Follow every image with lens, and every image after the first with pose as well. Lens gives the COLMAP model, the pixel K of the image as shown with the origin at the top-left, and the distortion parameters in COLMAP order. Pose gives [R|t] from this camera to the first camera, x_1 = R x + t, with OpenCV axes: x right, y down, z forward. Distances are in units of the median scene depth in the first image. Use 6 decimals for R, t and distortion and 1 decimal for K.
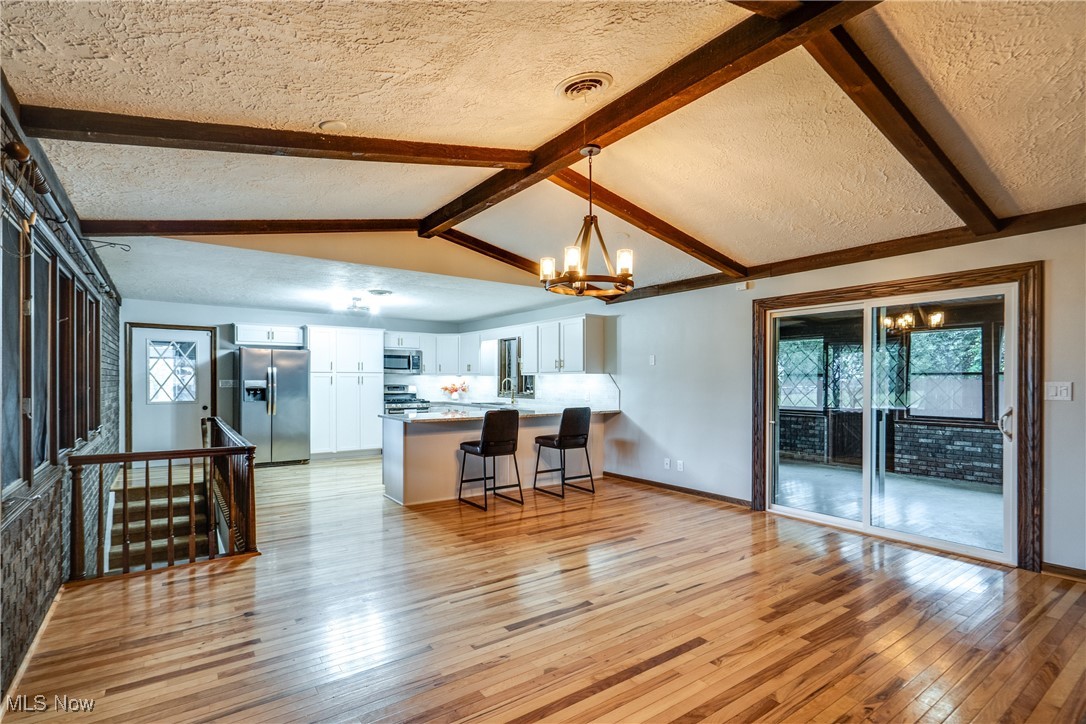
lens RADIAL K [[464.2, 0, 550.8], [0, 464.2, 381.3], [0, 0, 1]] dist [-0.001150, 0.000600]
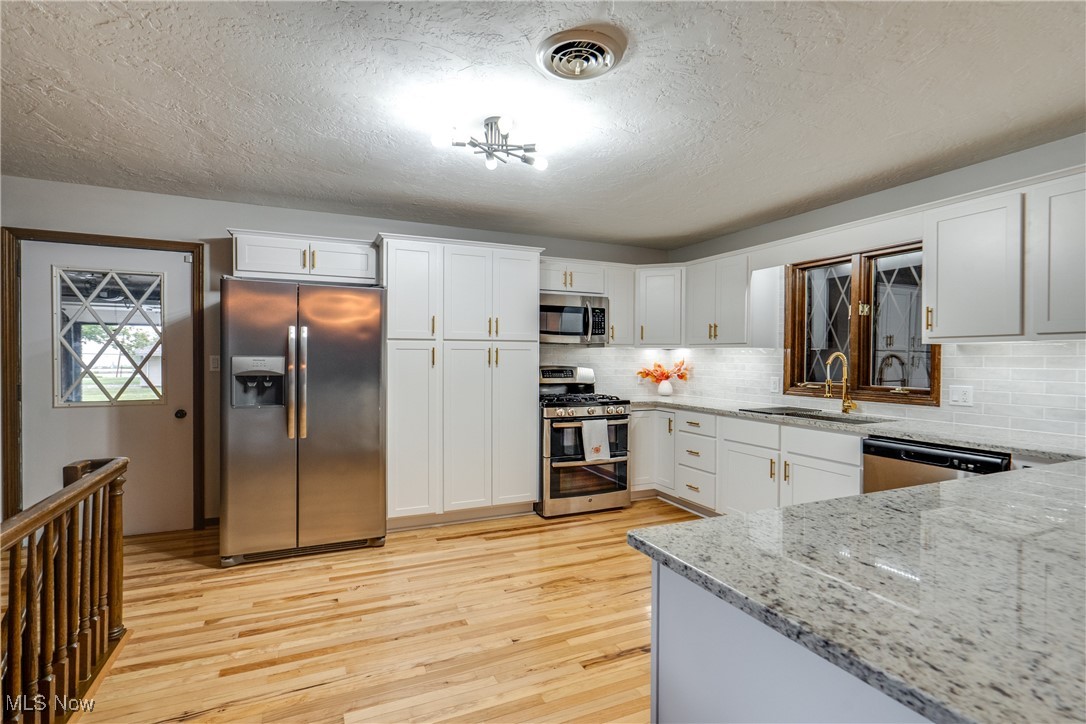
lens RADIAL K [[528.3, 0, 553.8], [0, 528.3, 363.3], [0, 0, 1]] dist [-0.006502, -0.000166]
pose [[0.965236, 0.001248, -0.261376, -0.237847], [-0.000034, 0.999989, 0.004649, 0.001579], [0.261379, -0.004478, 0.965226, 0.562708]]
